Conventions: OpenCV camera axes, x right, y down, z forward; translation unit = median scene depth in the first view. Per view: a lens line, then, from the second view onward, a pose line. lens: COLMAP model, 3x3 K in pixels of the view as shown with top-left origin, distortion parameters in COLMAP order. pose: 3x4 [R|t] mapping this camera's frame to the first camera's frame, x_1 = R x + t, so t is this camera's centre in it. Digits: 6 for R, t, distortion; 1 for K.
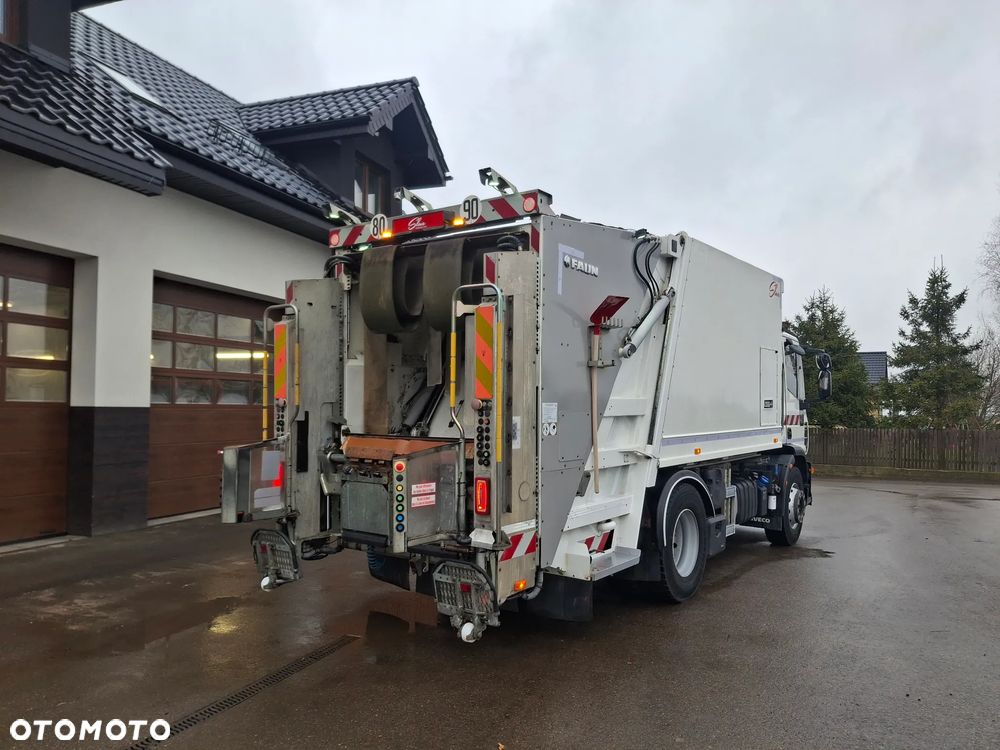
lens RADIAL K [[735.2, 0, 500.9], [0, 735.2, 389.9], [0, 0, 1]] dist [0.067390, -0.109156]
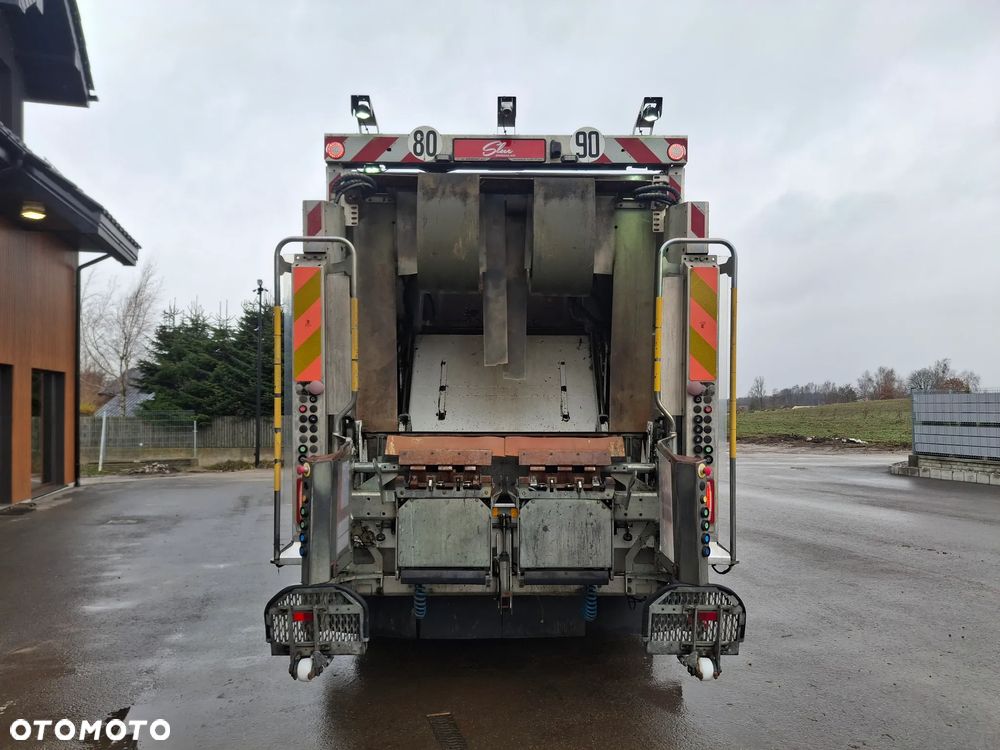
lens RADIAL K [[735.2, 0, 498.1], [0, 735.2, 383.3], [0, 0, 1]] dist [0.067390, -0.109156]
pose [[0.804972, 0.002916, 0.593305, -0.574999], [-0.006385, 0.999973, 0.003748, 0.010701], [-0.593278, -0.006805, 0.804969, 0.400857]]
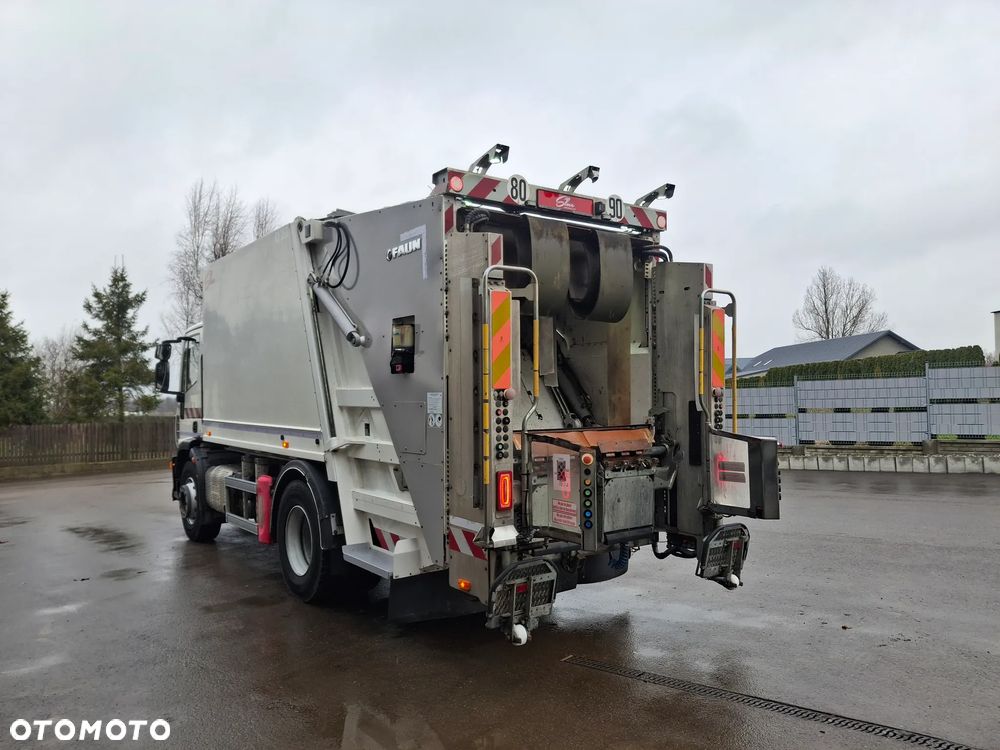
lens RADIAL K [[735.2, 0, 488.8], [0, 735.2, 374.7], [0, 0, 1]] dist [0.067390, -0.109156]
pose [[0.321671, 0.015696, 0.946722, -1.063072], [-0.002840, 0.999874, -0.015612, 0.010062], [-0.946847, 0.002333, 0.321675, 0.809442]]
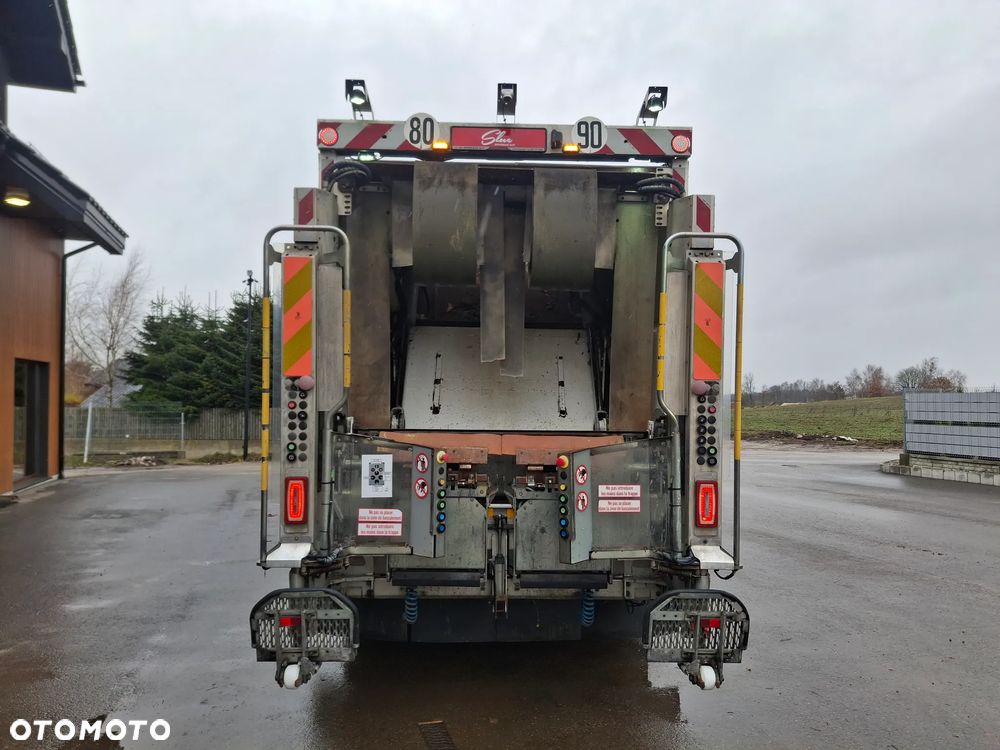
lens RADIAL K [[735.2, 0, 502.1], [0, 735.2, 379.0], [0, 0, 1]] dist [0.067390, -0.109156]
pose [[0.794258, 0.009455, 0.607508, -0.565568], [-0.016277, 0.999851, 0.005720, 0.008209], [-0.607363, -0.014431, 0.794293, 0.424005]]
